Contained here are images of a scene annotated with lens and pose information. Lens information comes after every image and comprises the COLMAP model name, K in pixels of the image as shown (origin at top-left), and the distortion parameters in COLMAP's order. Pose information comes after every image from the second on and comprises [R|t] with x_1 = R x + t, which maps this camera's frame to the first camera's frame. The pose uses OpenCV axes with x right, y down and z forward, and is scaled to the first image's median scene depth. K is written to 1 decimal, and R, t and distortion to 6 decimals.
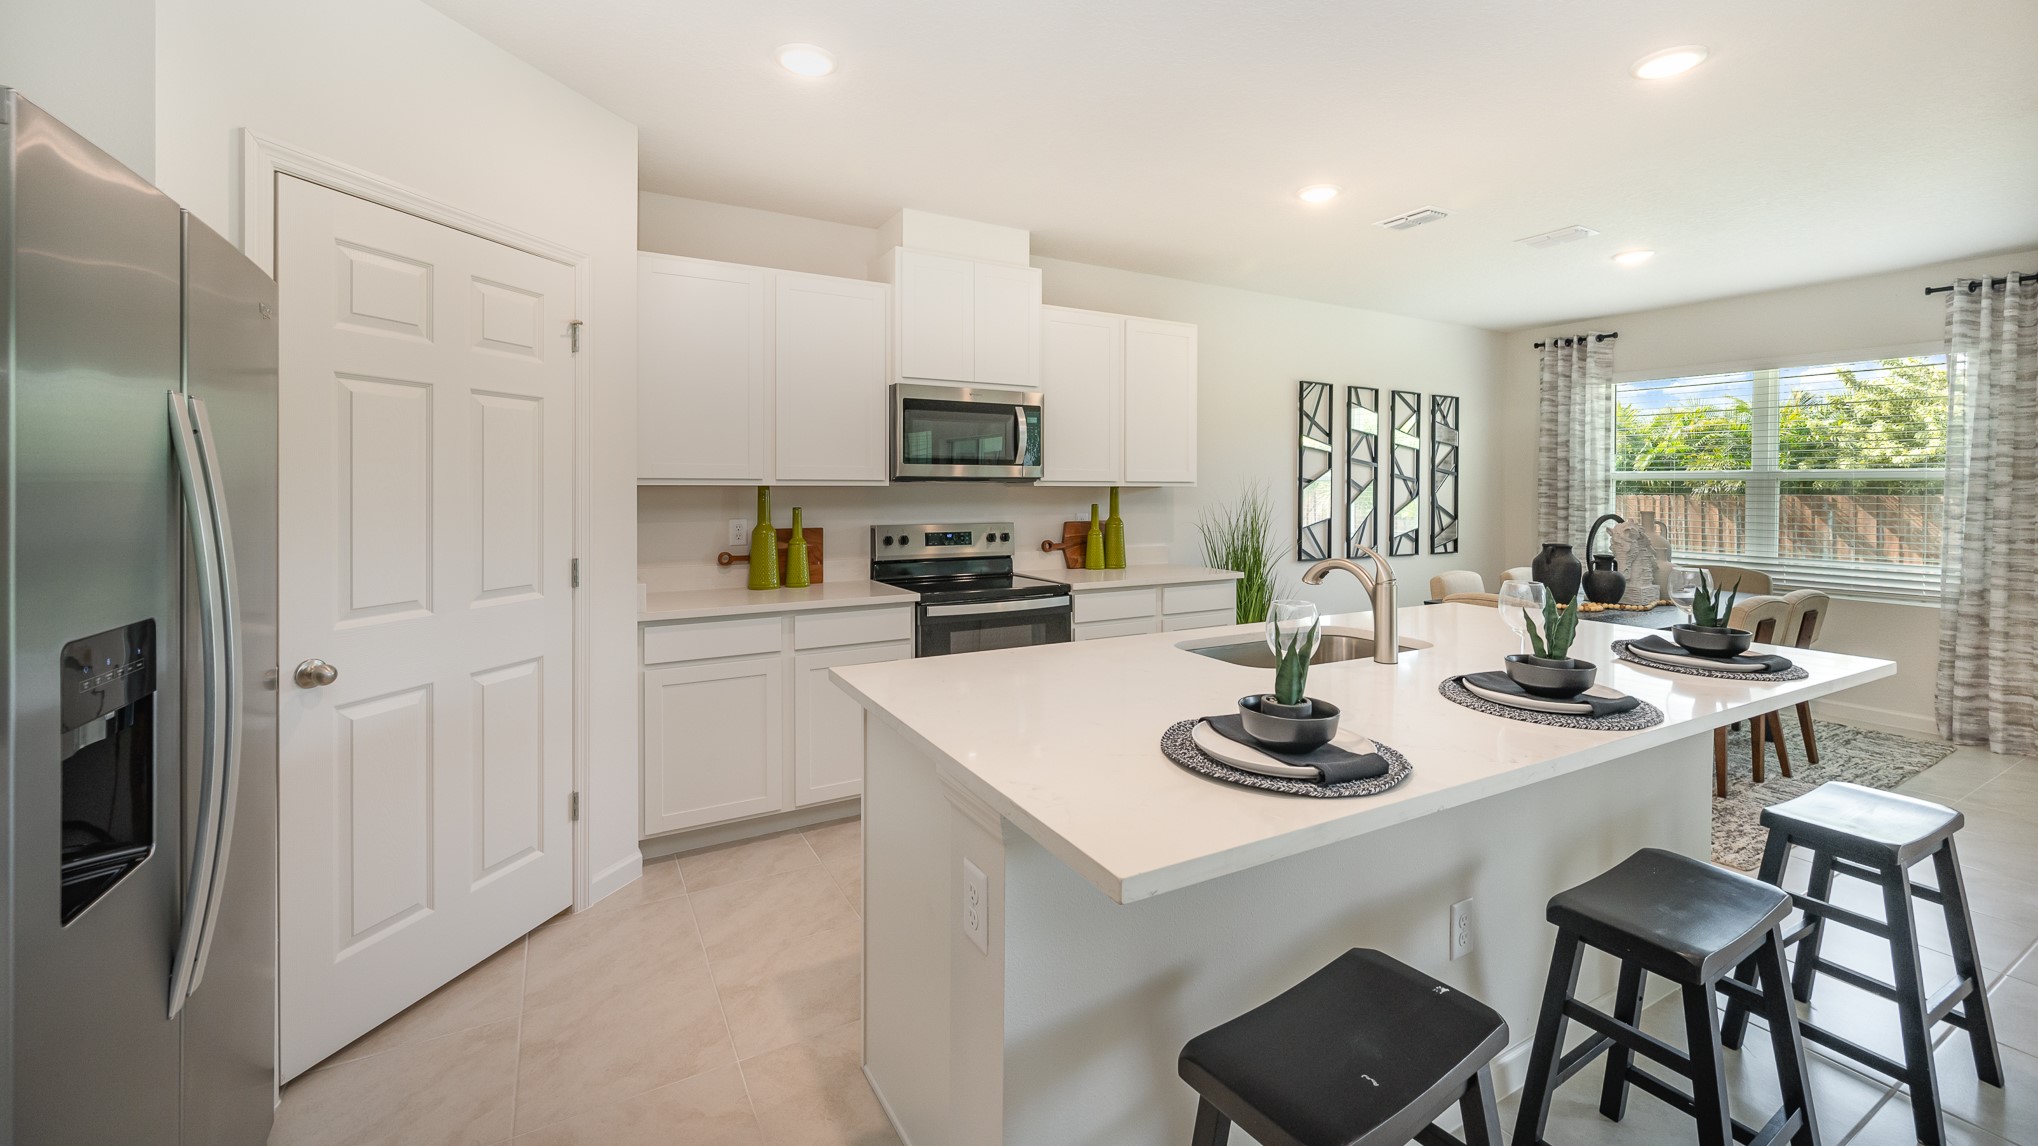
lens RADIAL K [[810.0, 0, 1010.4], [0, 810.0, 481.8], [0, 0, 1]] dist [-0.002443, 0.000003]
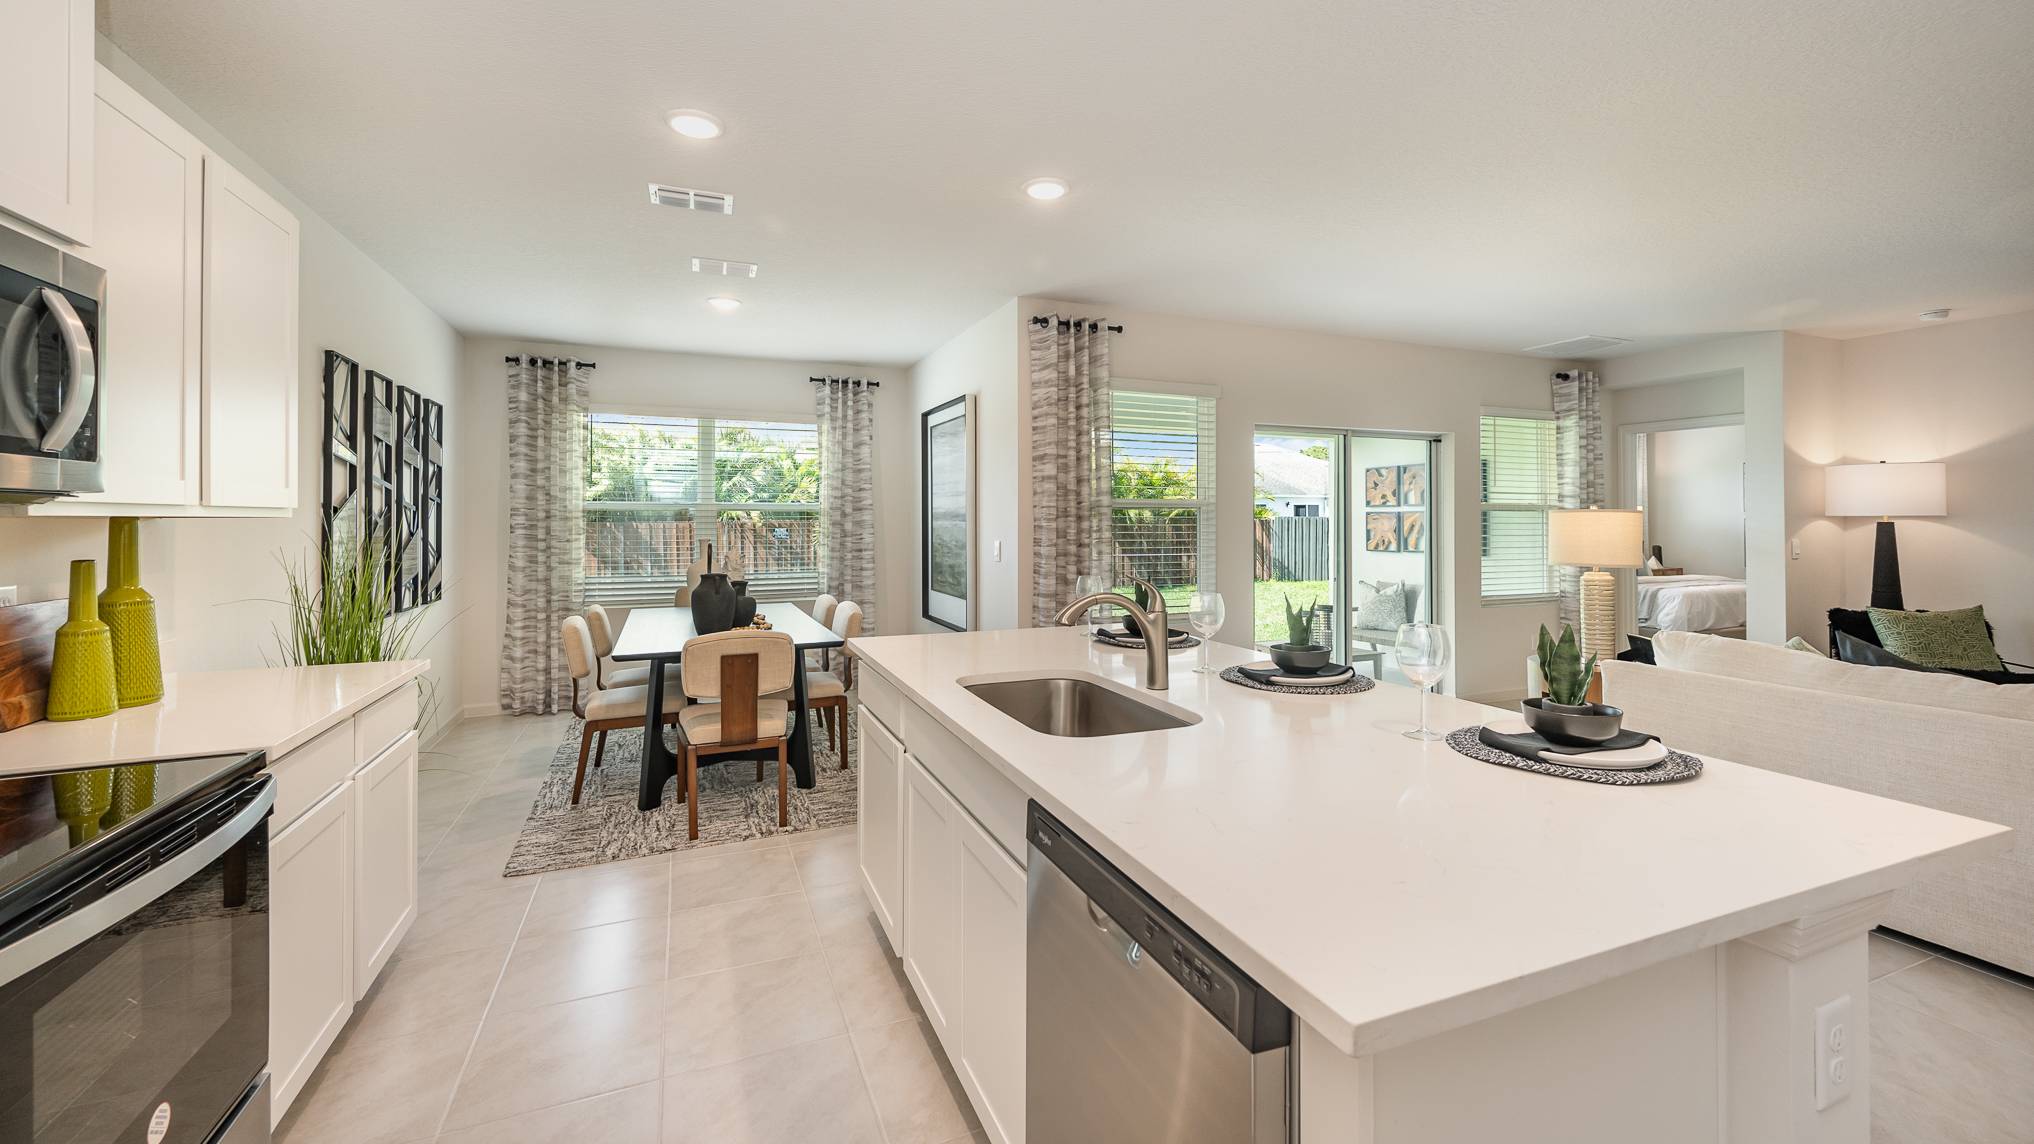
lens RADIAL K [[808.4, 0, 1016.6], [0, 808.4, 513.7], [0, 0, 1]] dist [-0.002443, 0.000003]
pose [[0.115635, 0.001420, 0.993291, -0.274171], [-0.003909, 0.999992, -0.000975, 0.002160], [-0.993284, -0.003770, 0.115639, 0.523355]]
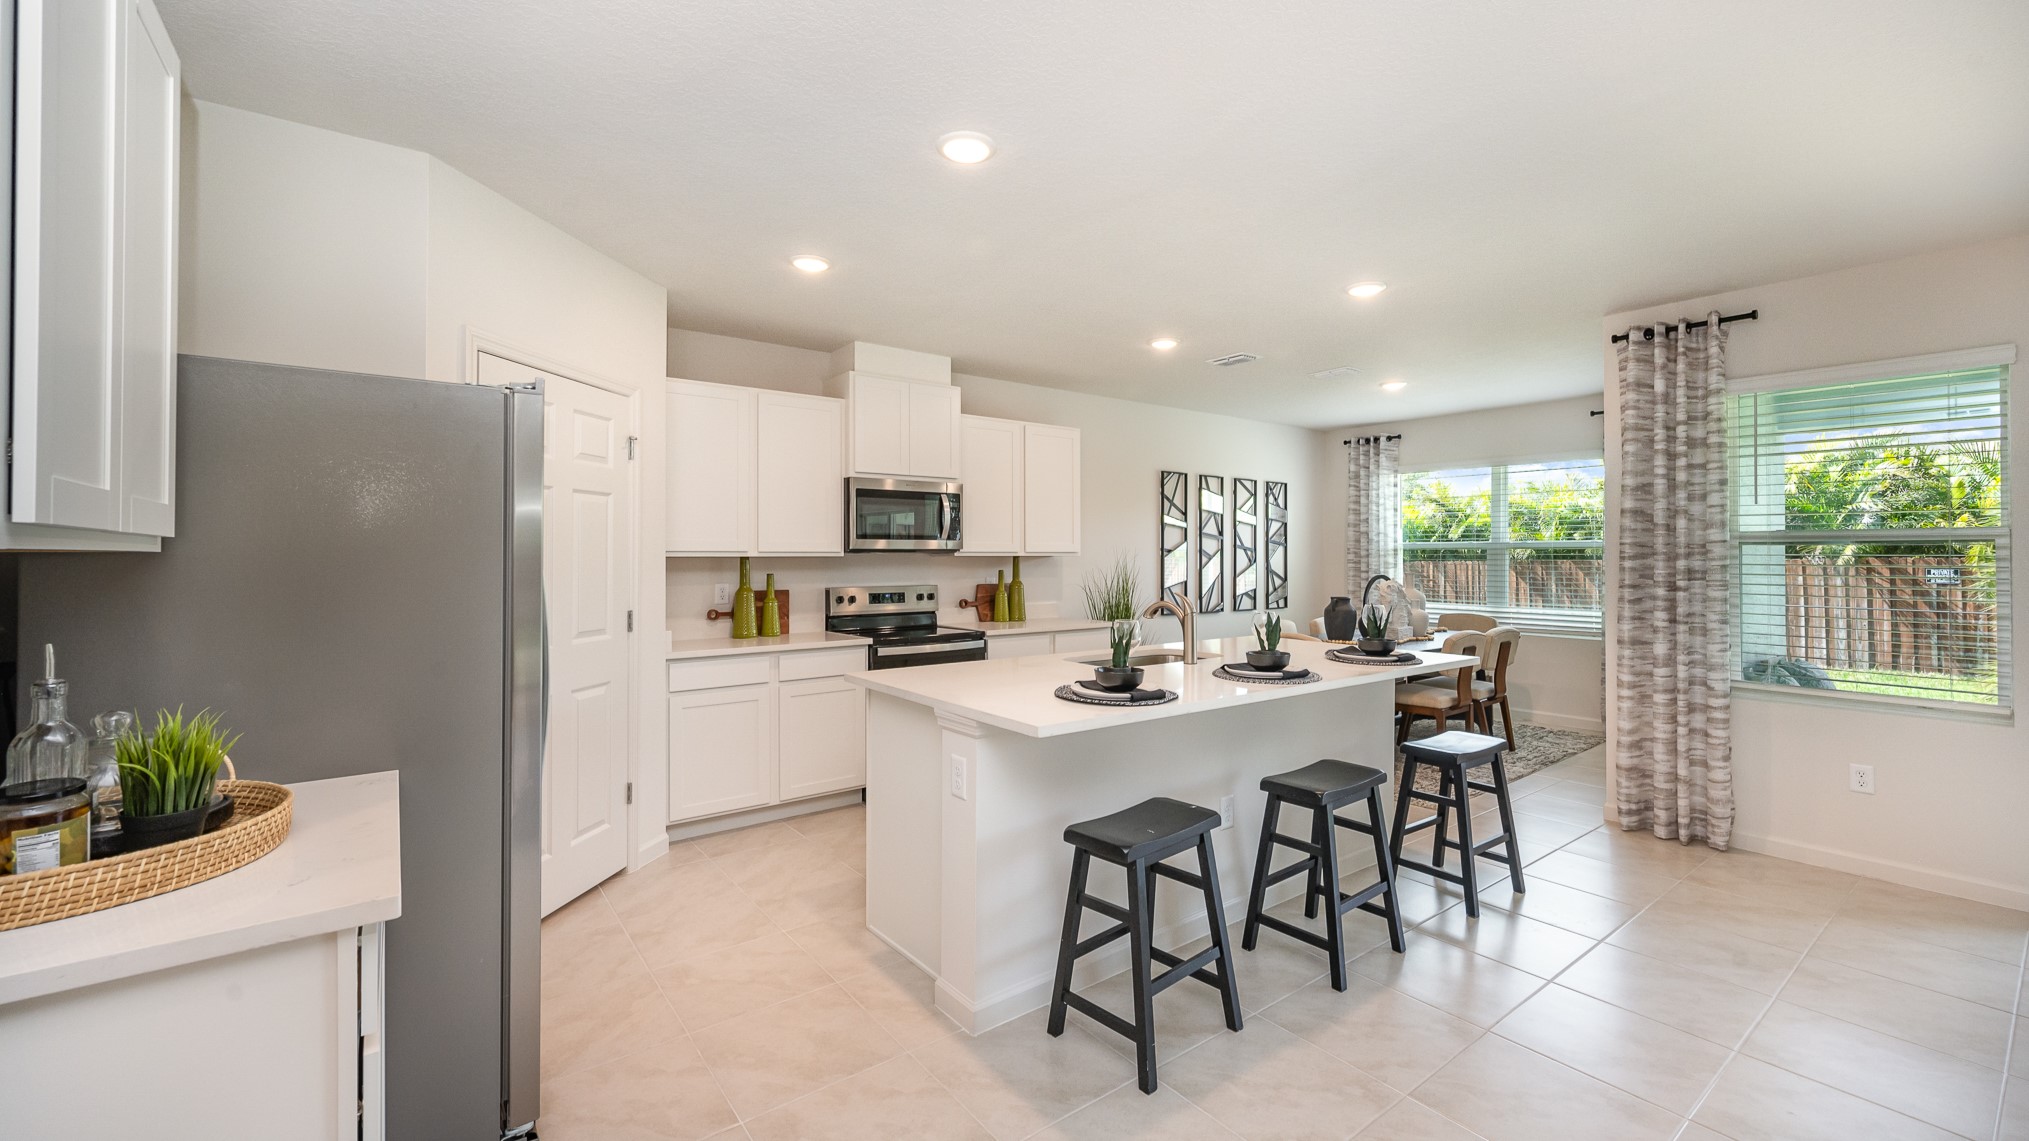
lens RADIAL K [[806.4, 0, 1007.7], [0, 806.4, 536.3], [0, 0, 1]] dist [-0.002443, 0.000003]
pose [[0.991727, -0.001021, 0.128358, -0.051707], [0.003365, 0.999832, -0.018042, -0.002299], [-0.128318, 0.018325, 0.991564, -0.274090]]
